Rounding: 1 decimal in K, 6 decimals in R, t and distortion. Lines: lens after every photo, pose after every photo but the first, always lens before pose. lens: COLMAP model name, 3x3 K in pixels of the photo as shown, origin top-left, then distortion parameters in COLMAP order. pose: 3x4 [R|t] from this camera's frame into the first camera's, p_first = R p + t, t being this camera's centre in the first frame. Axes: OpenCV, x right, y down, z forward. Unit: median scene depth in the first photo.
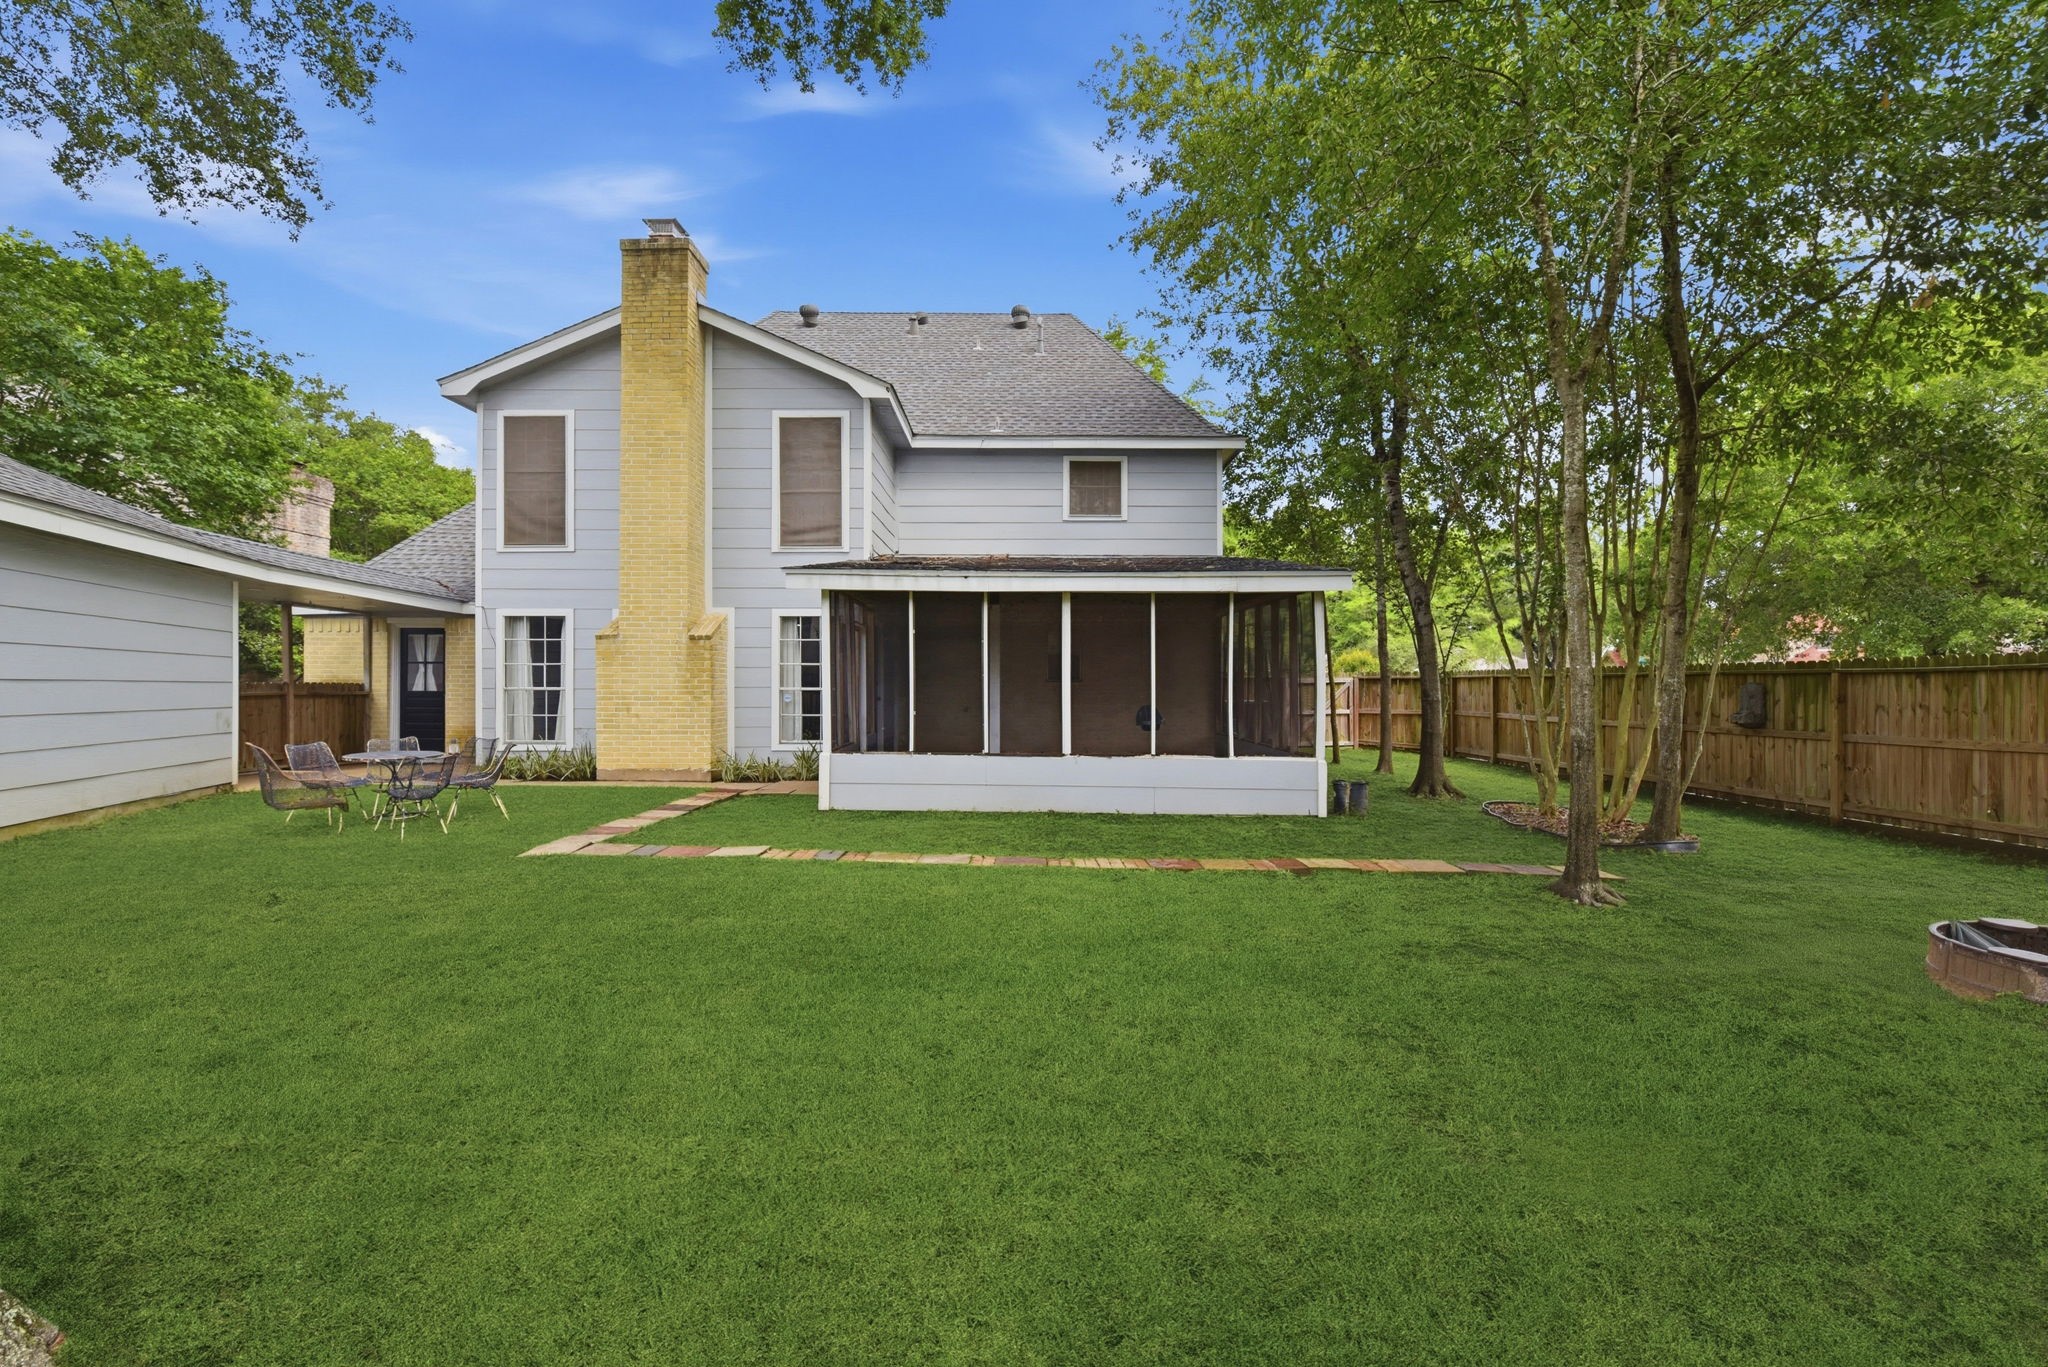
lens RADIAL K [[903.9, 0, 1028.6], [0, 903.9, 687.3], [0, 0, 1]] dist [-0.010911, -0.005837]
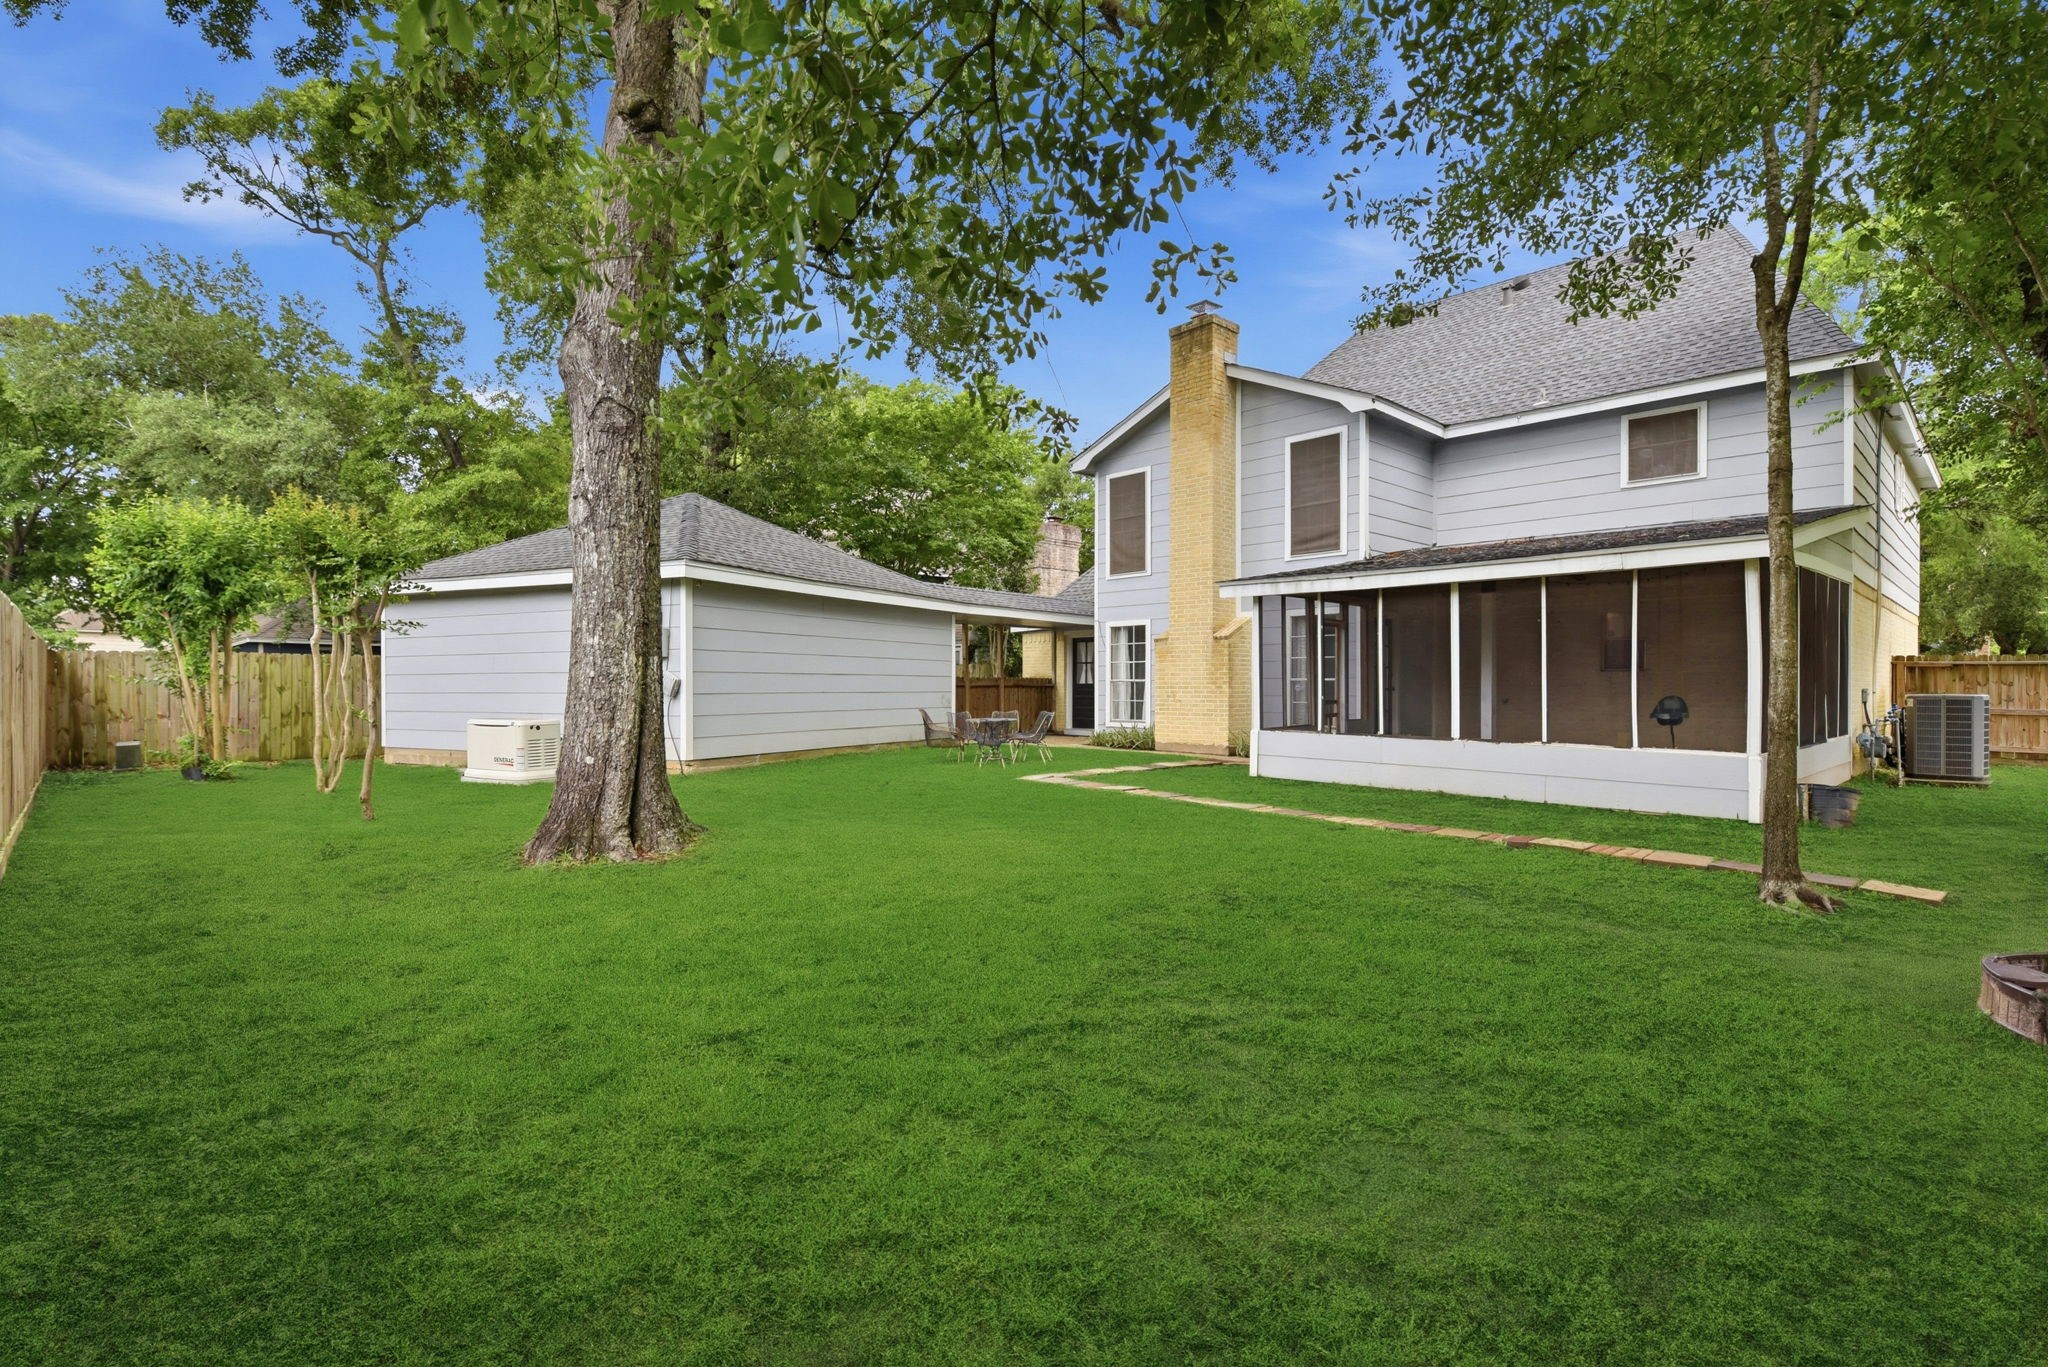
lens RADIAL K [[988.8, 0, 1012.6], [0, 988.8, 690.6], [0, 0, 1]] dist [0.002549, -0.000050]
pose [[0.677724, 0.001148, -0.735315, 0.409597], [0.000279, 0.999998, 0.001818, 0.013335], [0.735316, -0.001437, 0.677723, -0.113288]]
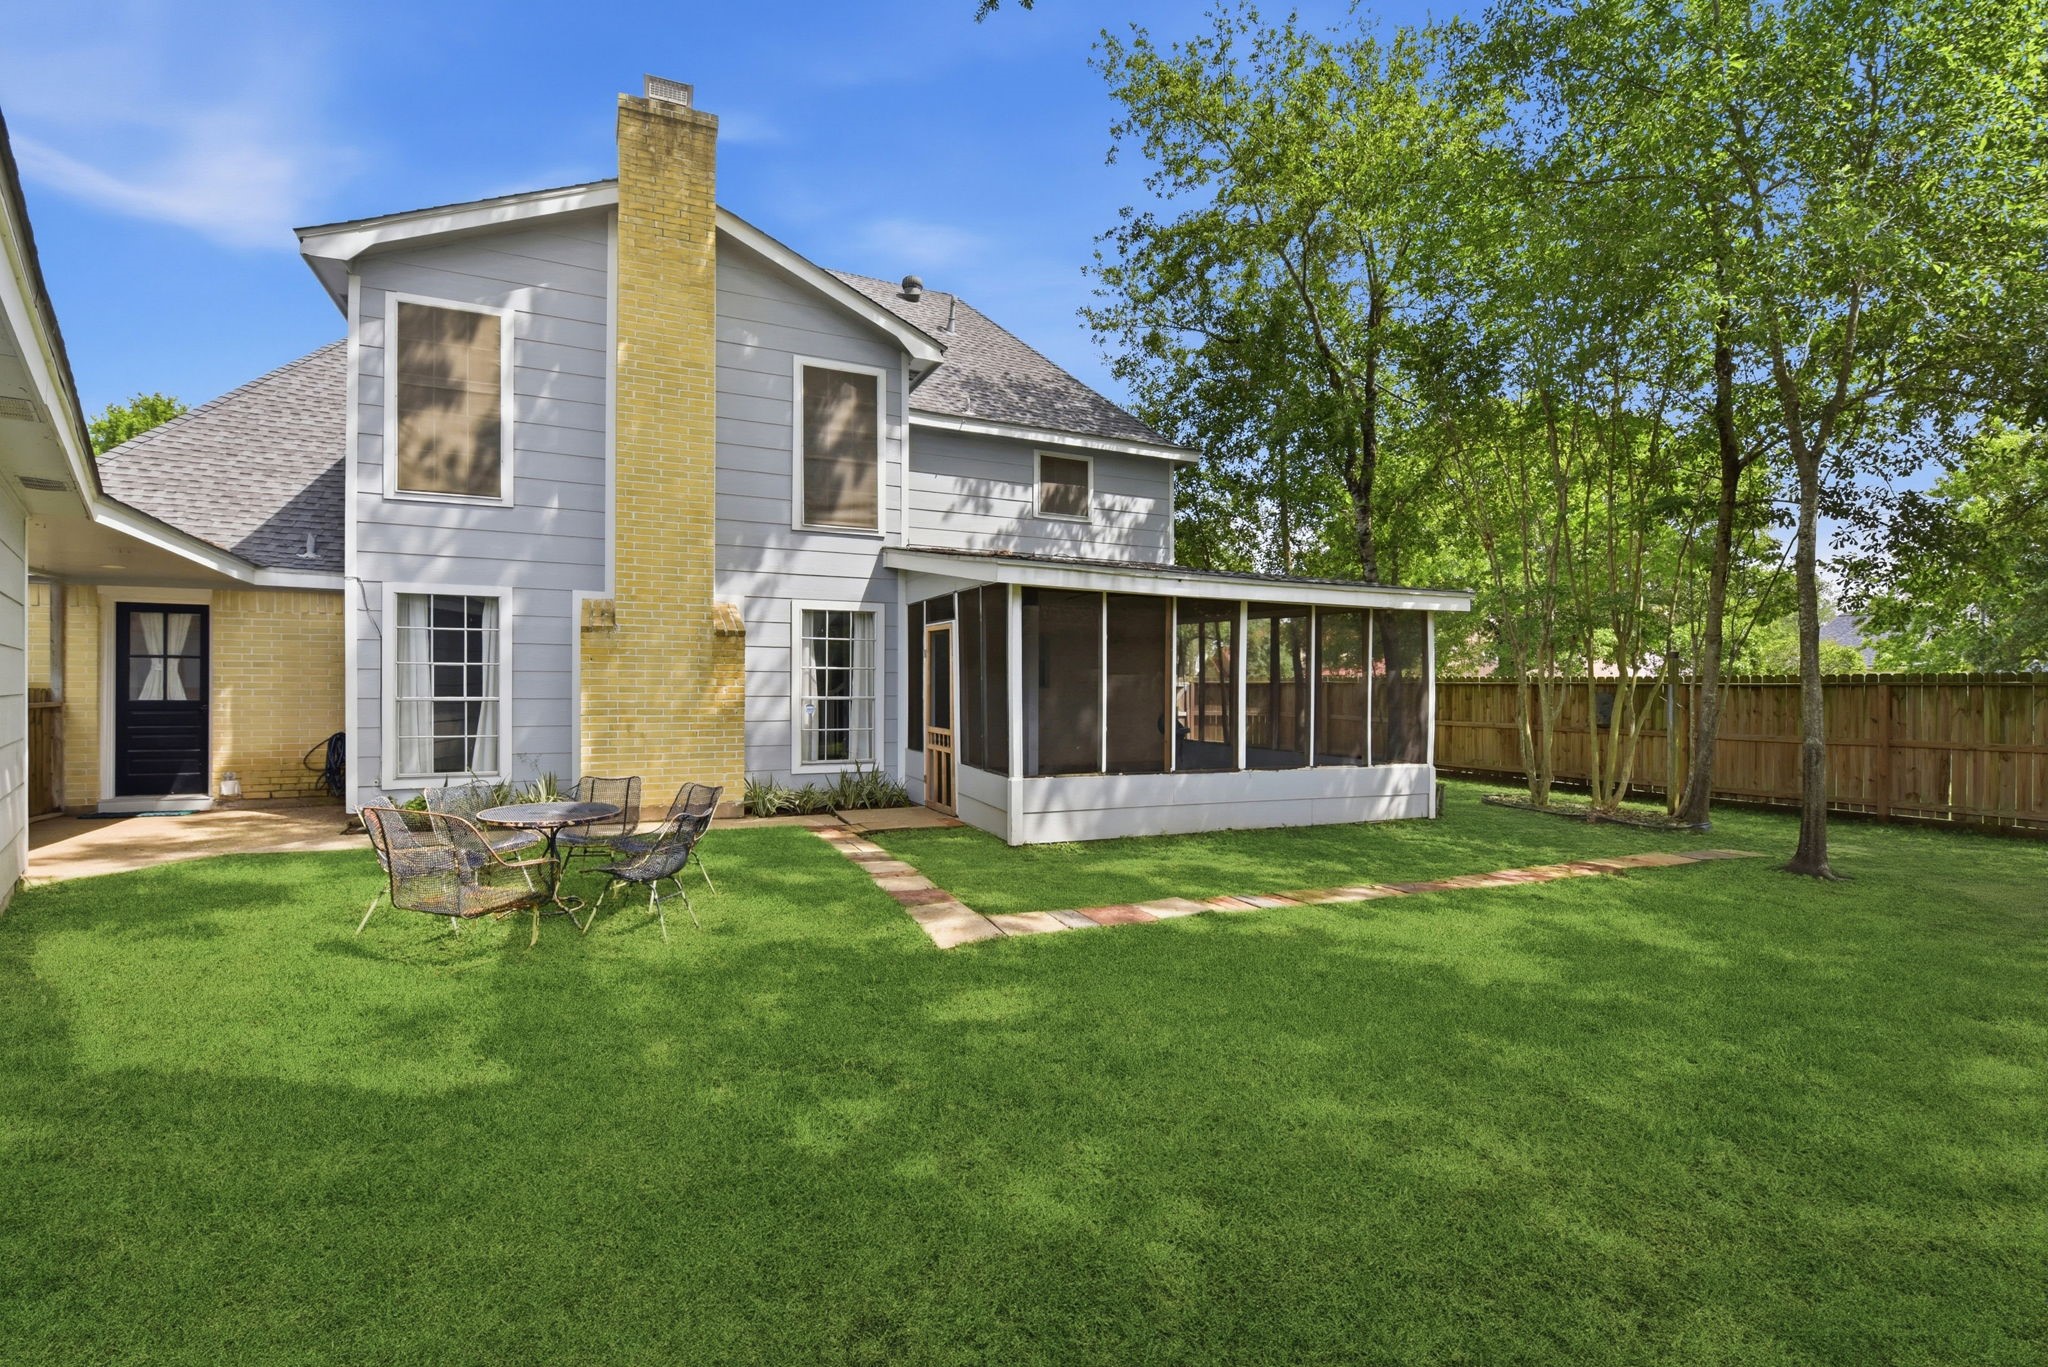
lens RADIAL K [[903.9, 0, 1018.1], [0, 903.9, 691.9], [0, 0, 1]] dist [-0.010911, -0.005837]
pose [[0.903775, 0.000678, 0.428007, -0.448587], [-0.003780, 0.999972, 0.006398, -0.010015], [-0.427991, -0.007400, 0.903753, 0.178540]]
